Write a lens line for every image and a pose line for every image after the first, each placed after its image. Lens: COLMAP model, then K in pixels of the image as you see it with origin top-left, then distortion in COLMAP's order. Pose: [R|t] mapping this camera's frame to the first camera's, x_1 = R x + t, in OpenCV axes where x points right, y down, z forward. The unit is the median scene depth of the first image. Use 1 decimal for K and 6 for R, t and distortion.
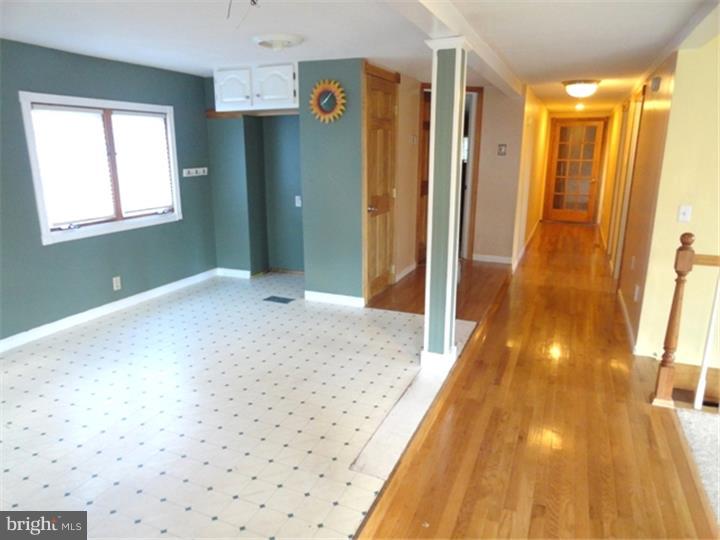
lens RADIAL K [[494.9, 0, 360.6], [0, 494.9, 273.5], [0, 0, 1]] dist [-0.003600, -0.000215]
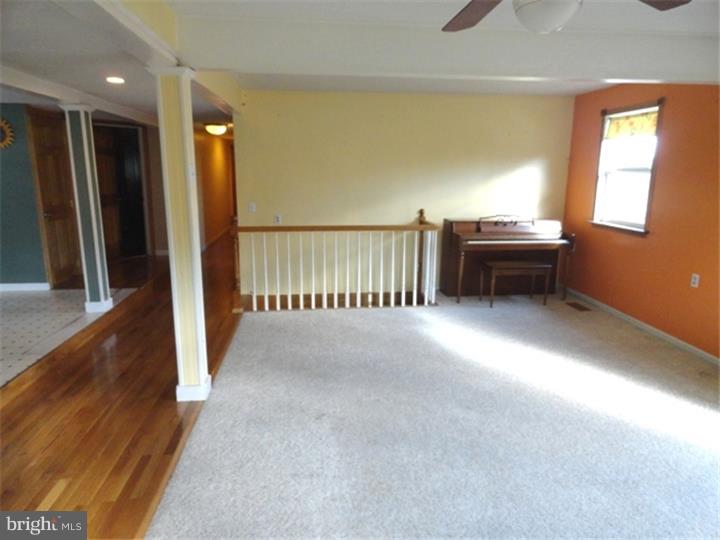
lens RADIAL K [[494.9, 0, 360.6], [0, 494.9, 273.5], [0, 0, 1]] dist [-0.003600, -0.000215]
pose [[0.873858, -0.093363, 0.477132, 0.108613], [0.110753, 0.993813, -0.008378, 0.130045], [-0.473398, 0.060165, 0.878792, -0.549536]]
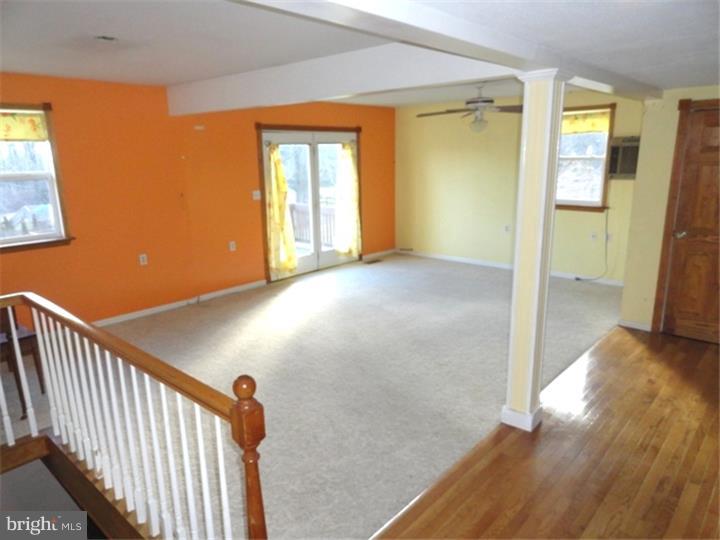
lens RADIAL K [[494.9, 0, 360.6], [0, 494.9, 273.5], [0, 0, 1]] dist [-0.003600, -0.000215]
pose [[-0.947829, -0.058473, 0.313371, 0.244369], [0.096804, 0.883816, 0.457710, -0.272491], [-0.303726, 0.464167, -0.832045, 0.871166]]
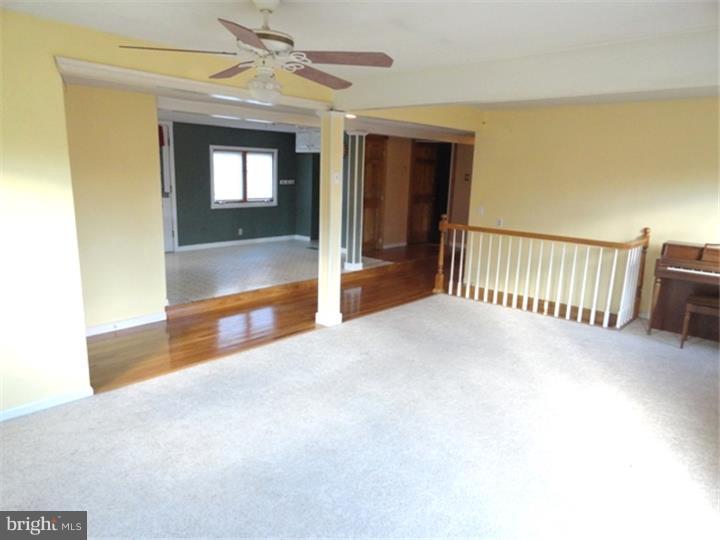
lens RADIAL K [[494.9, 0, 360.6], [0, 494.9, 273.5], [0, 0, 1]] dist [-0.003600, -0.000215]
pose [[0.944226, 0.100906, -0.313458, 0.671694], [-0.113792, 0.993237, -0.023038, 0.186762], [0.309014, 0.057422, 0.949323, -0.840402]]
